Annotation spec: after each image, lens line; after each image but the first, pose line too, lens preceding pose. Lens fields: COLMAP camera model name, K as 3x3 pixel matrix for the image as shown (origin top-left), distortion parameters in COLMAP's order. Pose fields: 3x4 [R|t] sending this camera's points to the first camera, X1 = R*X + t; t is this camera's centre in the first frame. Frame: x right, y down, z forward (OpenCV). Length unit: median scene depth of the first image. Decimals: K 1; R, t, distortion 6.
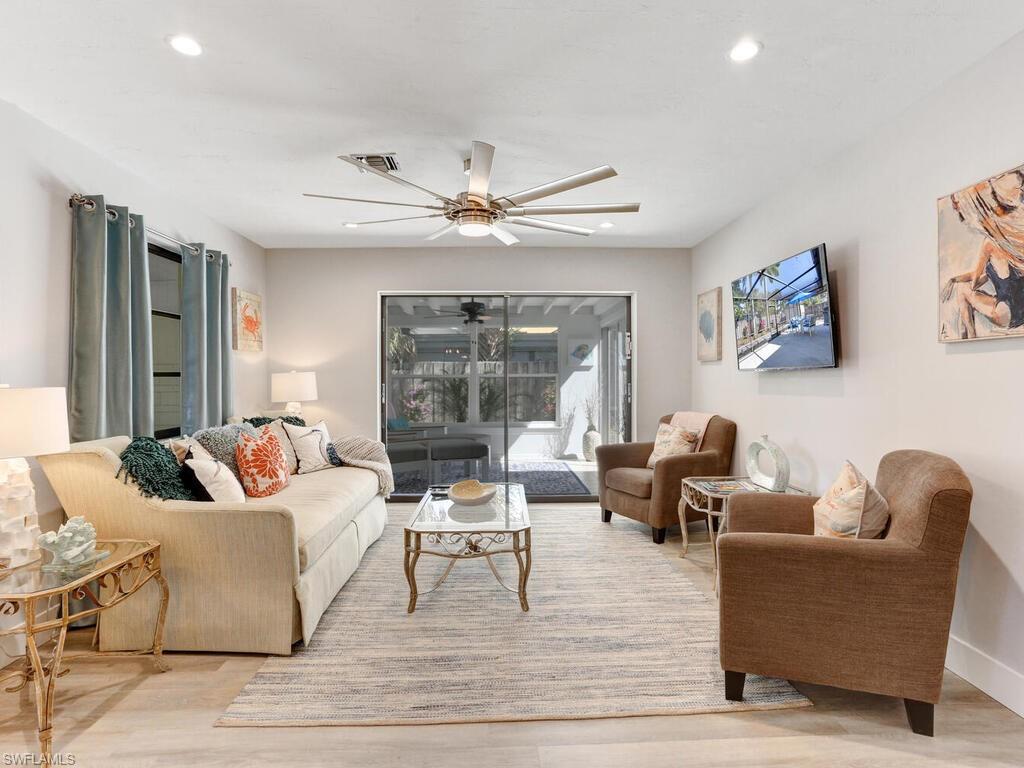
lens RADIAL K [[569.1, 0, 512.0], [0, 569.1, 384.0], [0, 0, 1]] dist [-0.077930, 0.042004]
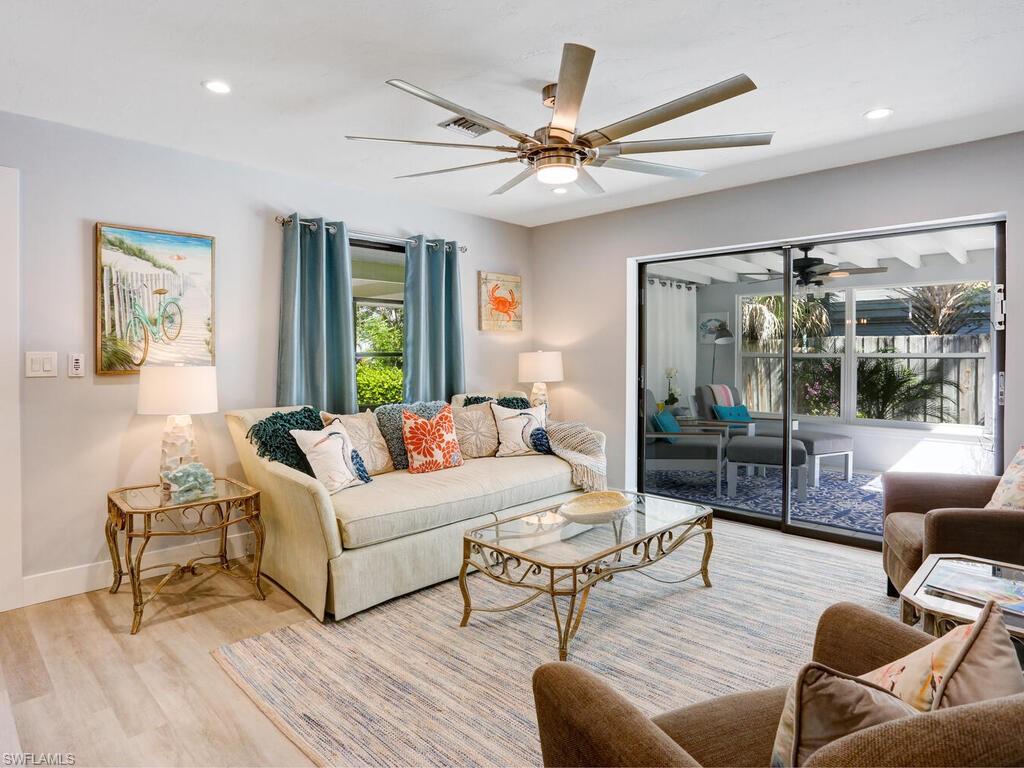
lens RADIAL K [[600.8, 0, 495.7], [0, 600.8, 362.7], [0, 0, 1]] dist [-0.095974, 0.043174]
pose [[0.669807, 0.015408, -0.742375, 0.503492], [-0.012193, 0.999878, 0.009752, -0.017638], [0.742435, 0.002520, 0.669913, 0.386615]]
